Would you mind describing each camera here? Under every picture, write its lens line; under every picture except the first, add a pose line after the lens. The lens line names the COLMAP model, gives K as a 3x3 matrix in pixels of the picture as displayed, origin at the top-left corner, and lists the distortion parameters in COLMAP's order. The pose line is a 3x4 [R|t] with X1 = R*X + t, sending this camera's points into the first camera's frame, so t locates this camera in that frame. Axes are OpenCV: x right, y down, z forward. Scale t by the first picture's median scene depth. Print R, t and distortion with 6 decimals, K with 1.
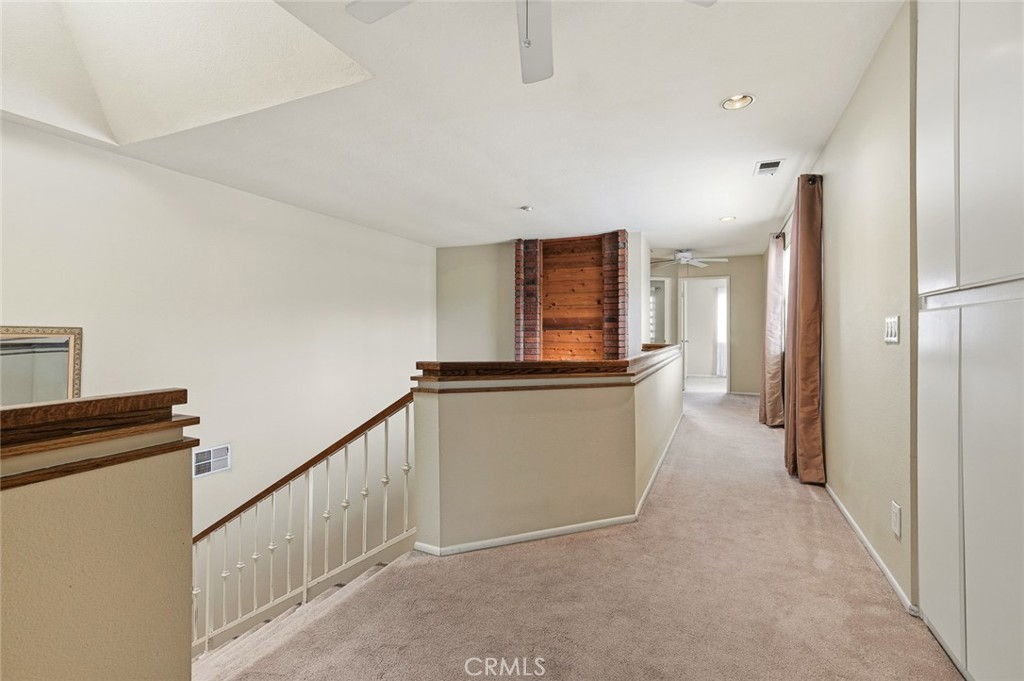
lens RADIAL K [[458.5, 0, 515.0], [0, 458.5, 335.5], [0, 0, 1]] dist [-0.000545, 0.001160]
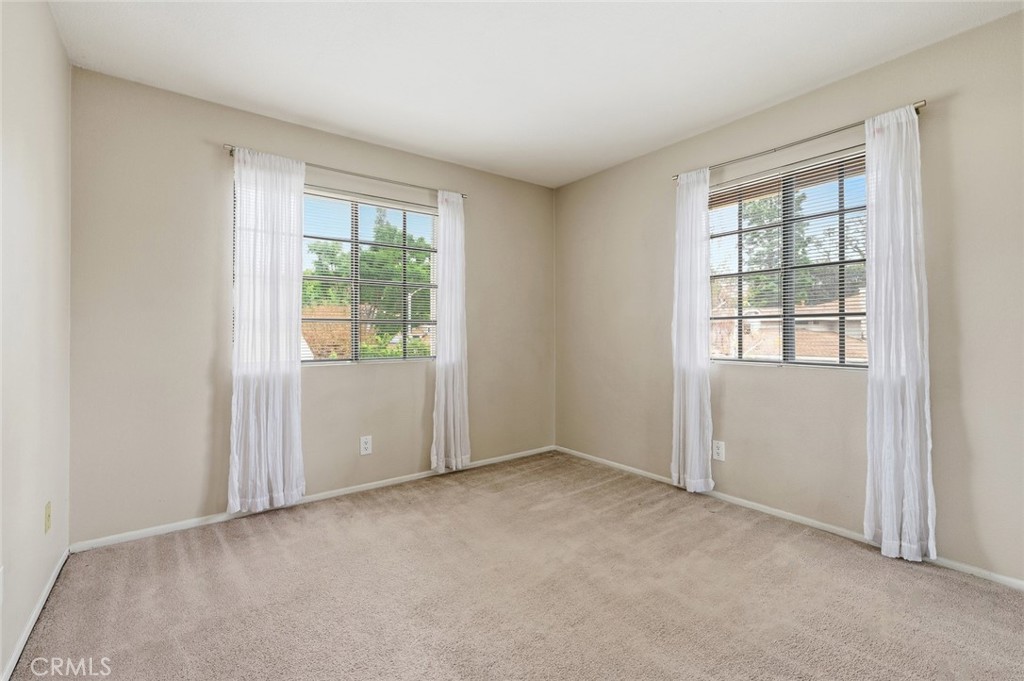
lens RADIAL K [[458.5, 0, 511.4], [0, 458.5, 334.8], [0, 0, 1]] dist [-0.000545, 0.001160]
pose [[0.489465, -0.007203, 0.871993, 0.312439], [0.008994, 0.999954, 0.003211, -0.000241], [-0.871977, 0.006271, 0.489507, 0.768733]]
